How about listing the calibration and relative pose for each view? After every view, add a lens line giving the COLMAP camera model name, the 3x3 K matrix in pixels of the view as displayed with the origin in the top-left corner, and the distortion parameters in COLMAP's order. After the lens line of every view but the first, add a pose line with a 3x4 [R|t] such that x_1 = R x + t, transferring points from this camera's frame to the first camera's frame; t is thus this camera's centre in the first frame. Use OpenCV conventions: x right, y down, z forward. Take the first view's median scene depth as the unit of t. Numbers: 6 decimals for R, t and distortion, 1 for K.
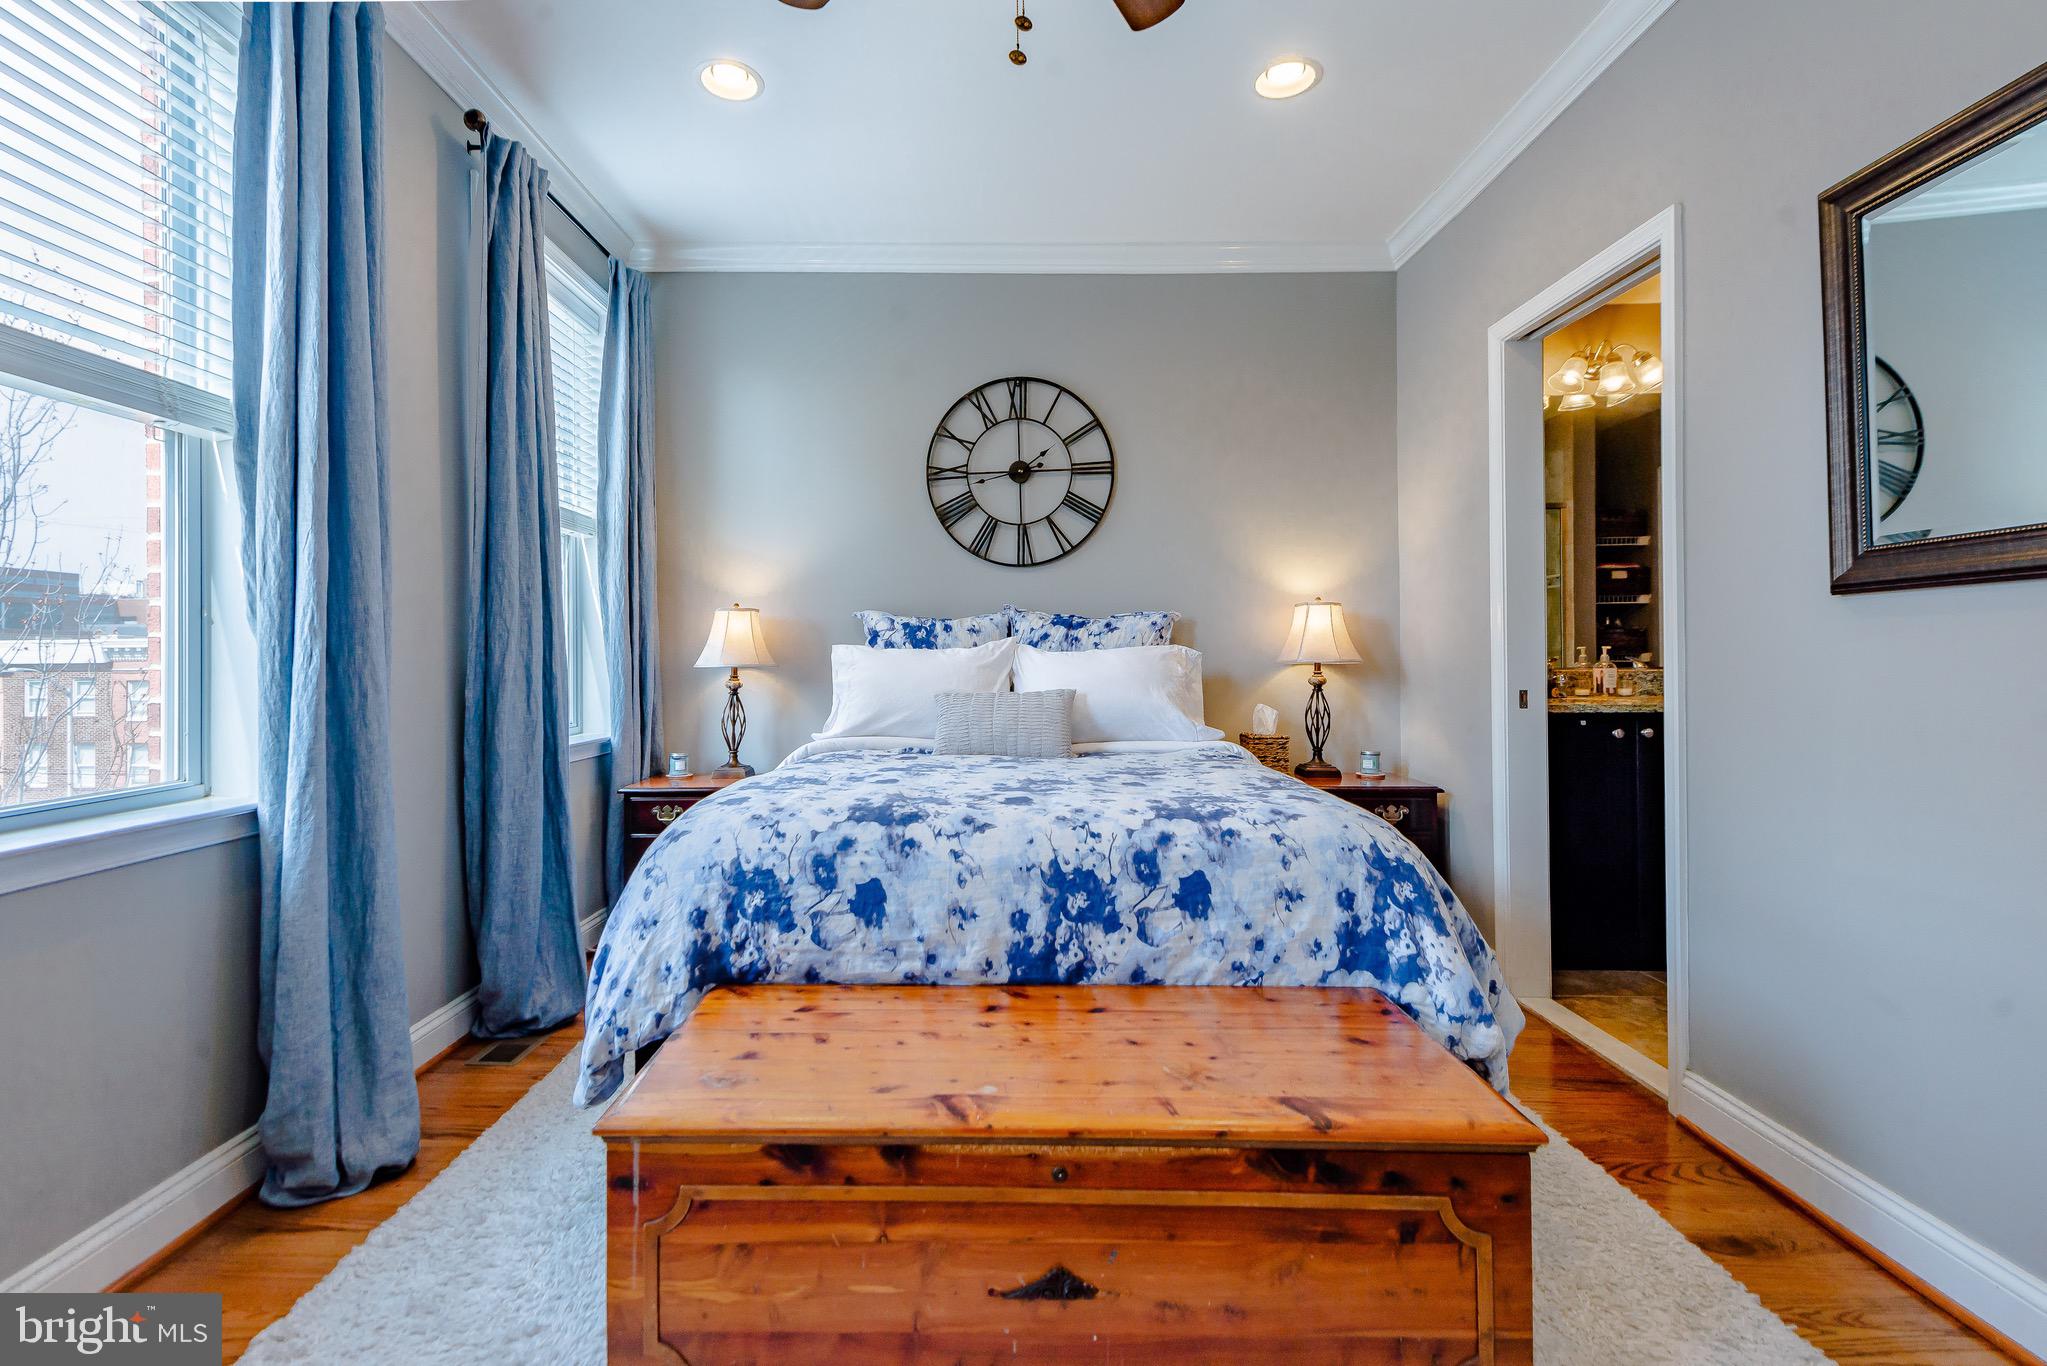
lens RADIAL K [[948.6, 0, 997.2], [0, 948.6, 657.4], [0, 0, 1]] dist [0.021033, -0.008849]
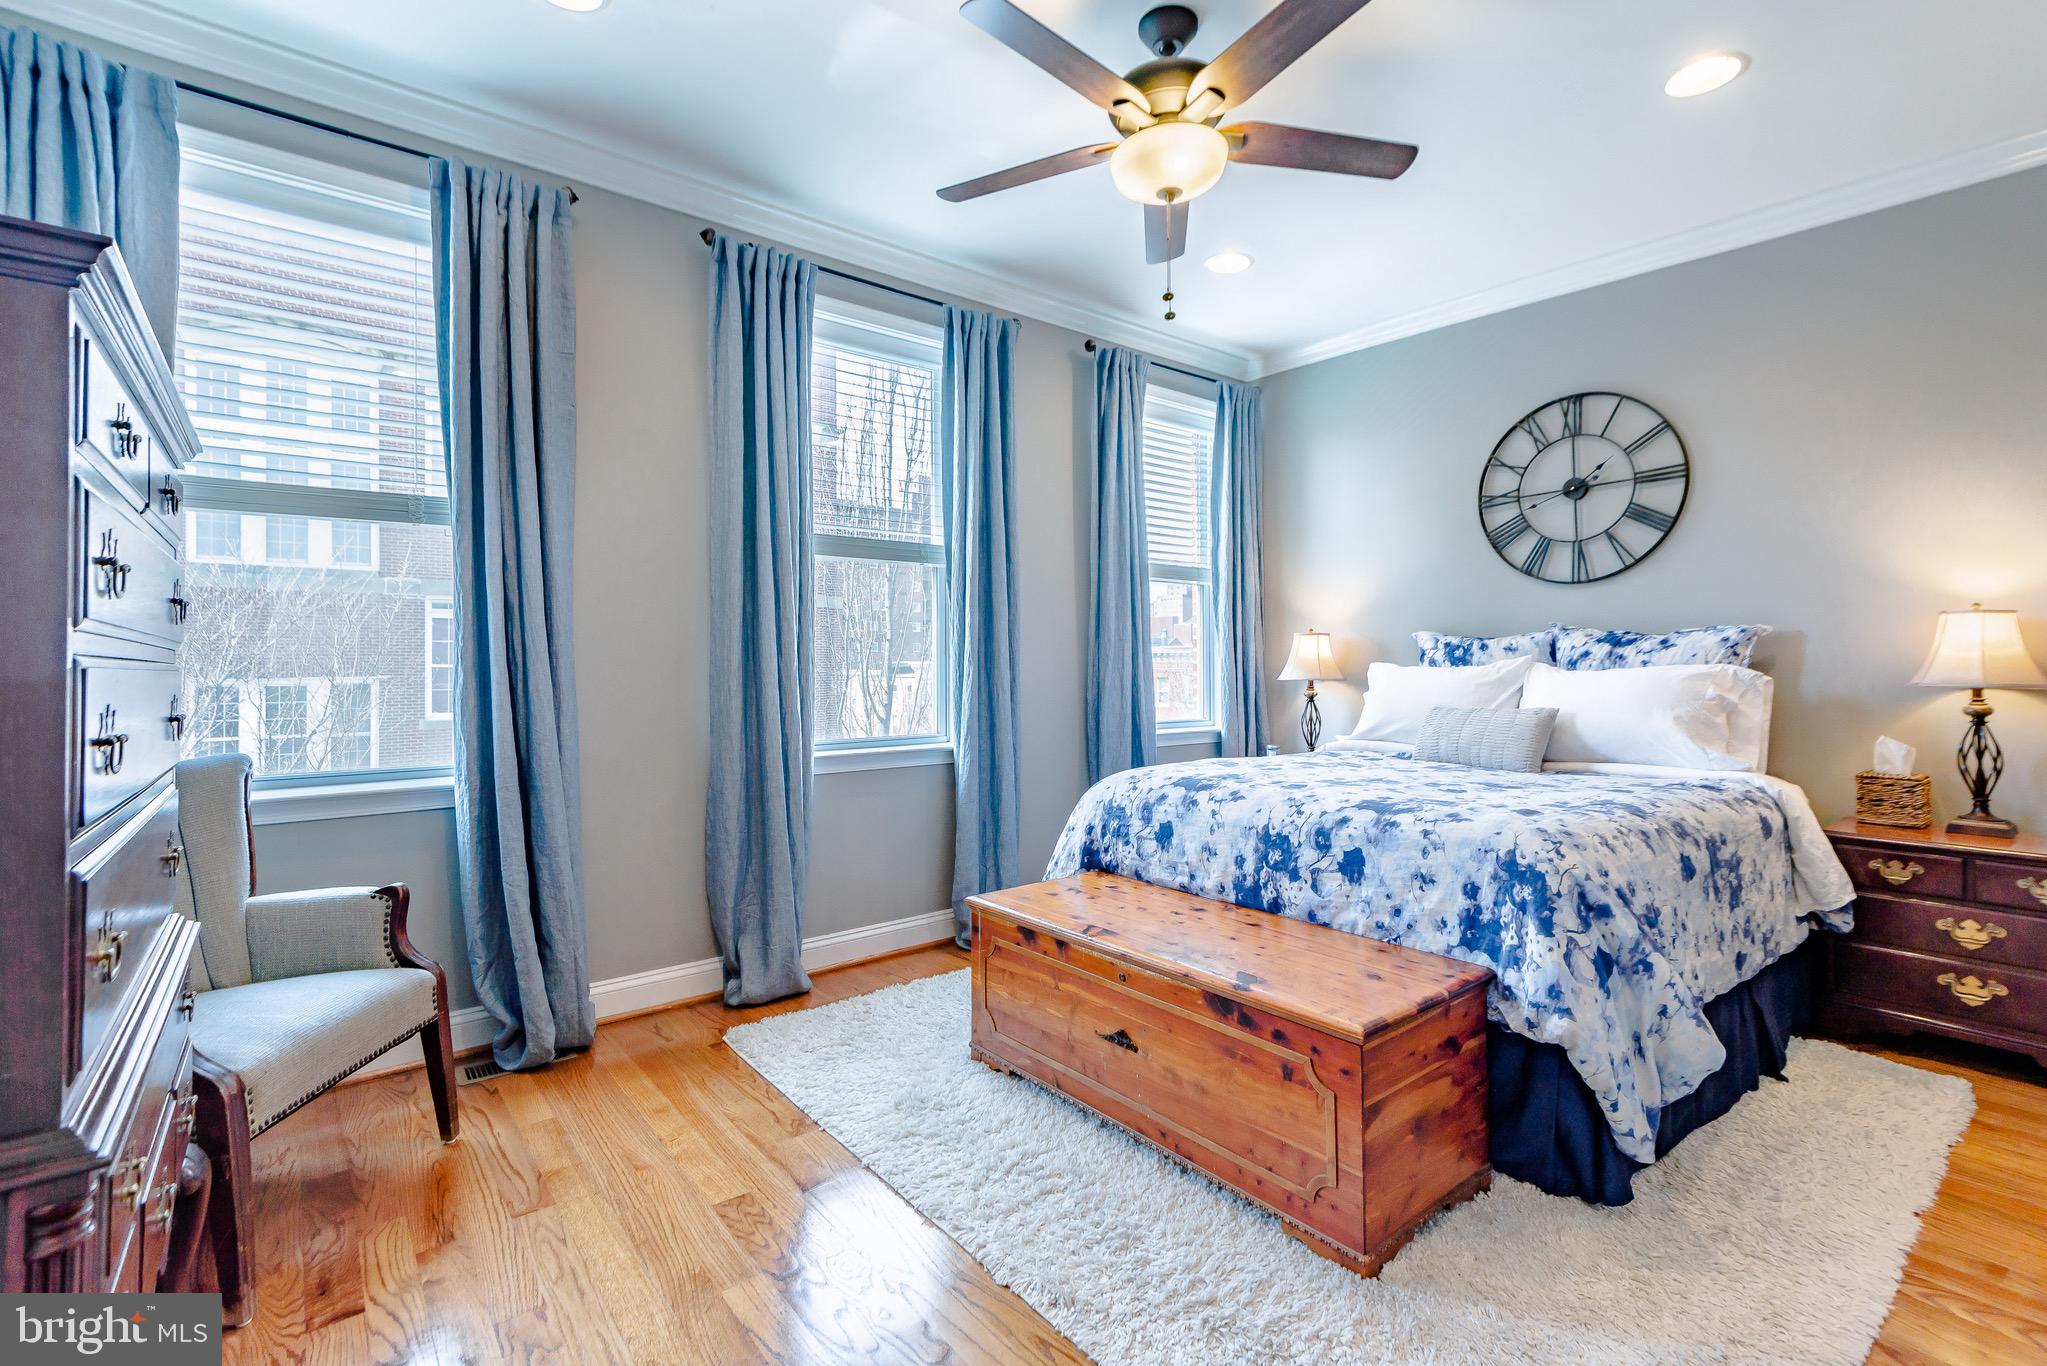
lens RADIAL K [[948.6, 0, 1033.3], [0, 948.6, 668.7], [0, 0, 1]] dist [0.021033, -0.008849]
pose [[0.648328, 0.007446, -0.761325, 0.921494], [0.000378, 0.999949, 0.010102, -0.036441], [0.761361, -0.006837, 0.648292, -0.192398]]
